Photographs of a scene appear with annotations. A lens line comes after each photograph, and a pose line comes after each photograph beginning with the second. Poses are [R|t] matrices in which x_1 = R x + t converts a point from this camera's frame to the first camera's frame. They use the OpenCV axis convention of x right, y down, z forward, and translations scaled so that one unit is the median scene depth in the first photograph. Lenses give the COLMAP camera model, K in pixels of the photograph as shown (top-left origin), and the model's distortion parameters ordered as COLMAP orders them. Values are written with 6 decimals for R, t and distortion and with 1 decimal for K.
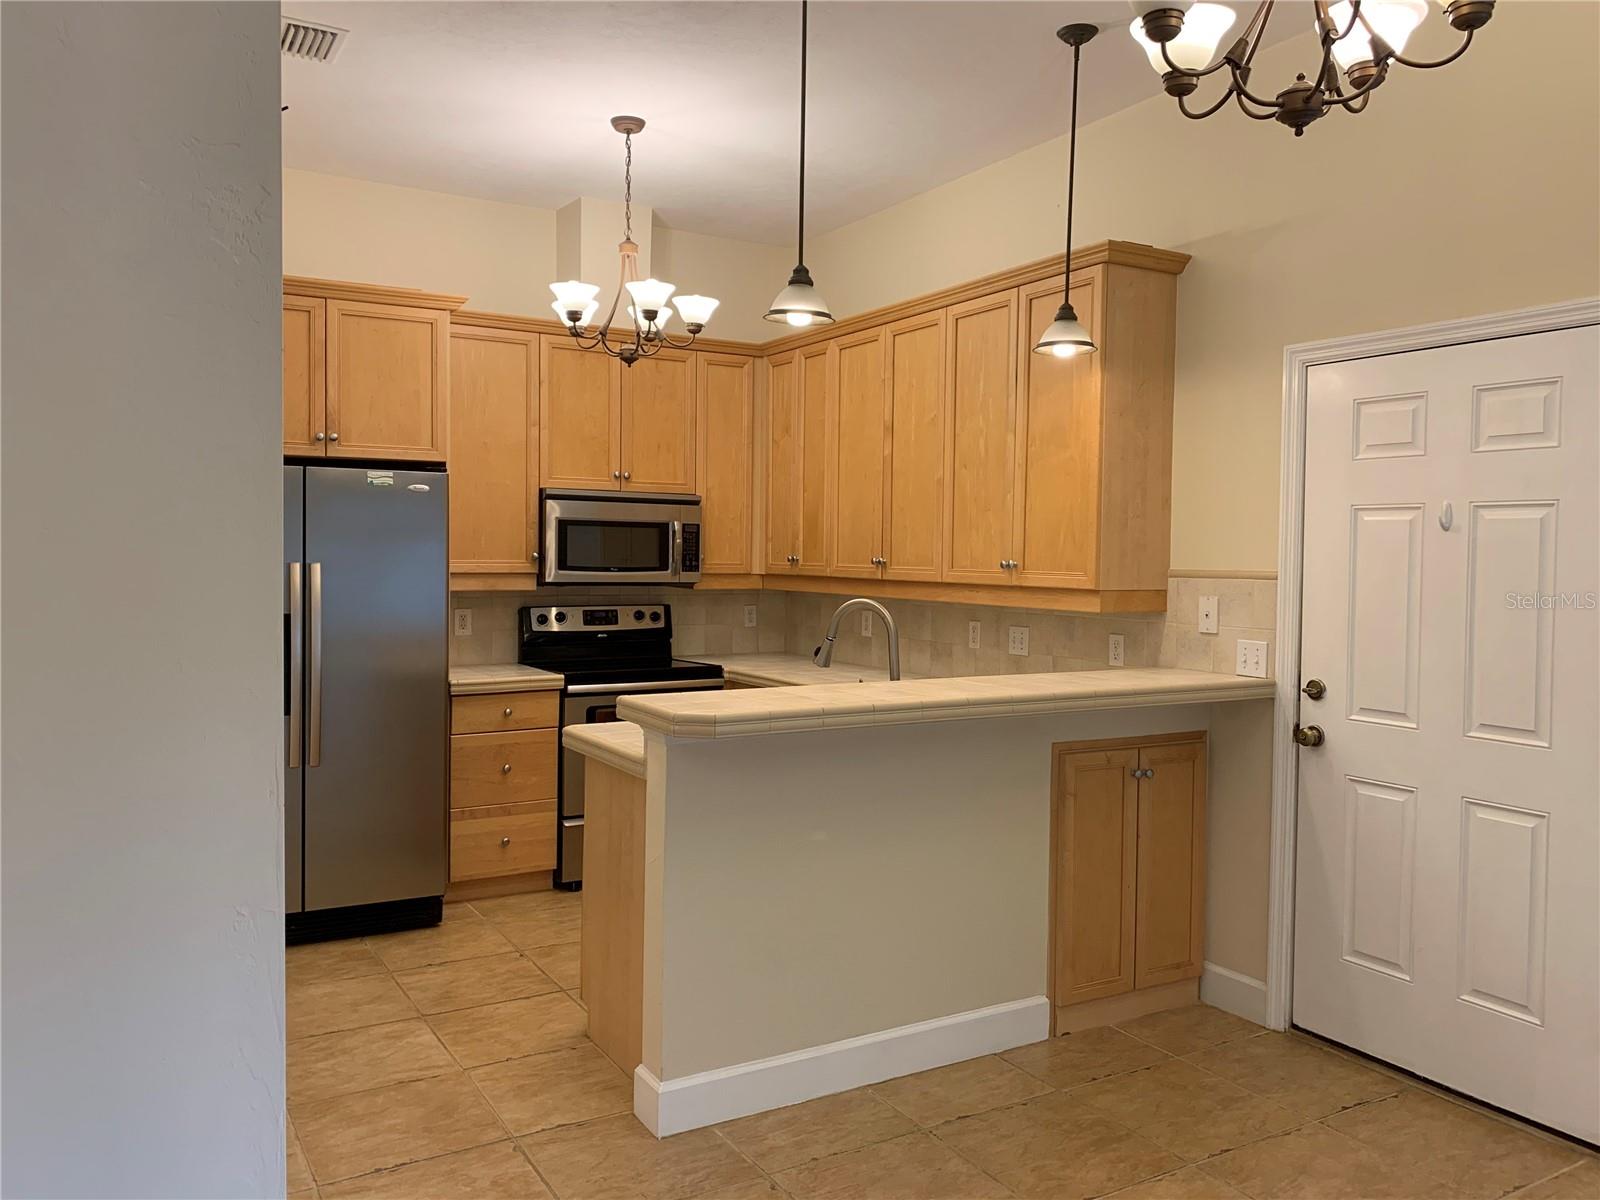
lens RADIAL K [[1221.4, 0, 804.5], [0, 1221.4, 578.9], [0, 0, 1]] dist [0.049089, -0.057294]
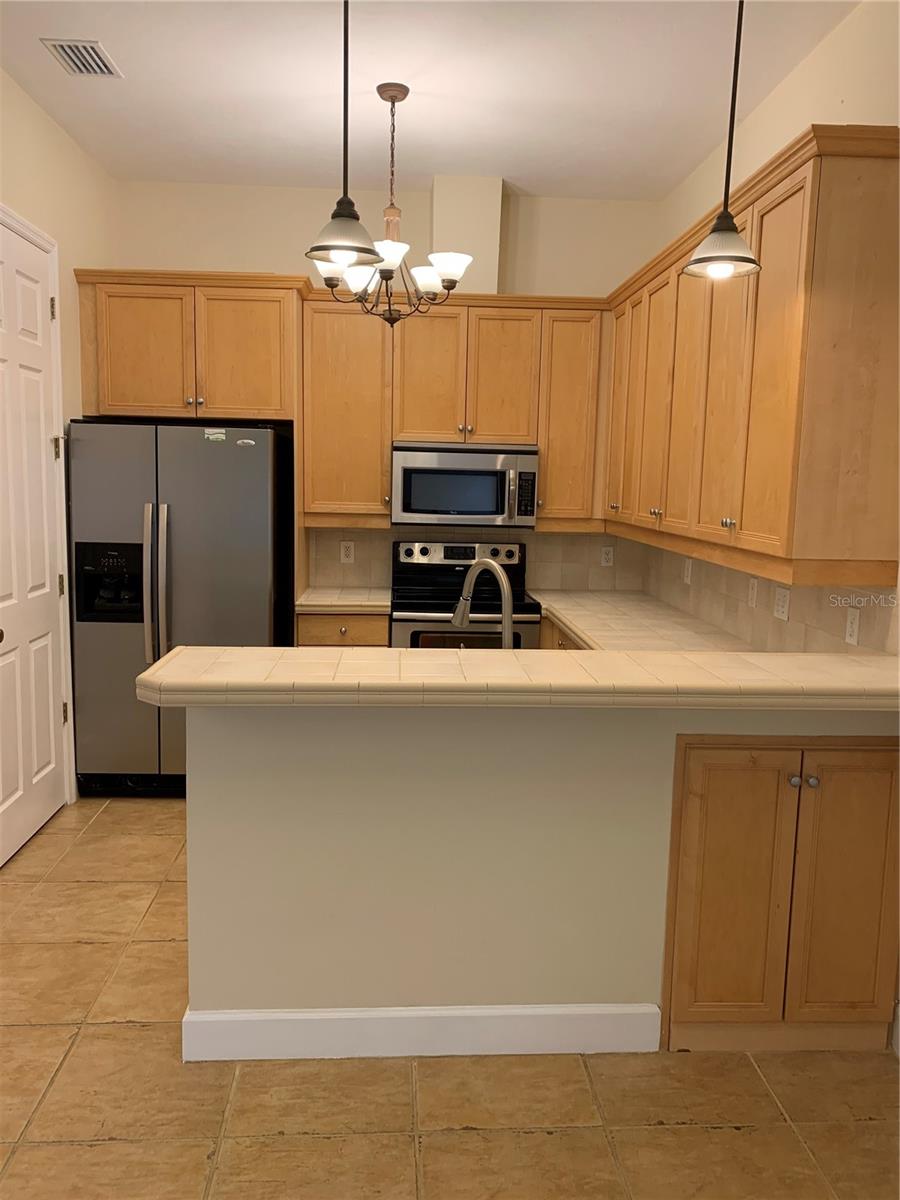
lens RADIAL K [[916.1, 0, 451.7], [0, 916.1, 588.5], [0, 0, 1]] dist [0.049089, -0.057294]
pose [[0.890287, 0.063755, -0.450914, 0.316164], [-0.022277, 0.995063, 0.096708, -0.026579], [0.454854, -0.076053, 0.887313, 0.318484]]
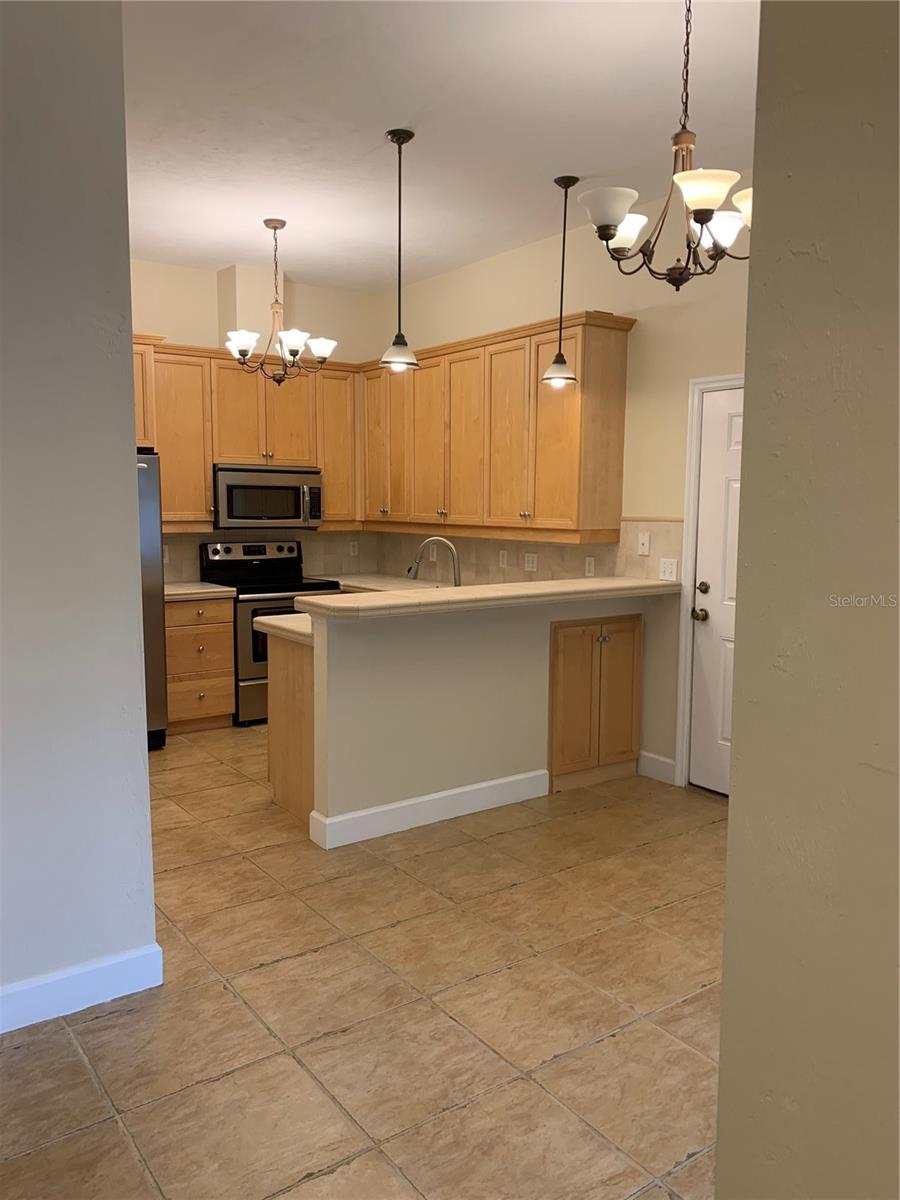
lens RADIAL K [[916.1, 0, 455.9], [0, 916.1, 594.7], [0, 0, 1]] dist [0.049089, -0.057294]
pose [[0.995510, -0.016481, 0.093210, -0.038736], [0.008789, 0.996565, 0.082343, -0.006520], [-0.094247, -0.081154, 0.992236, -0.204163]]
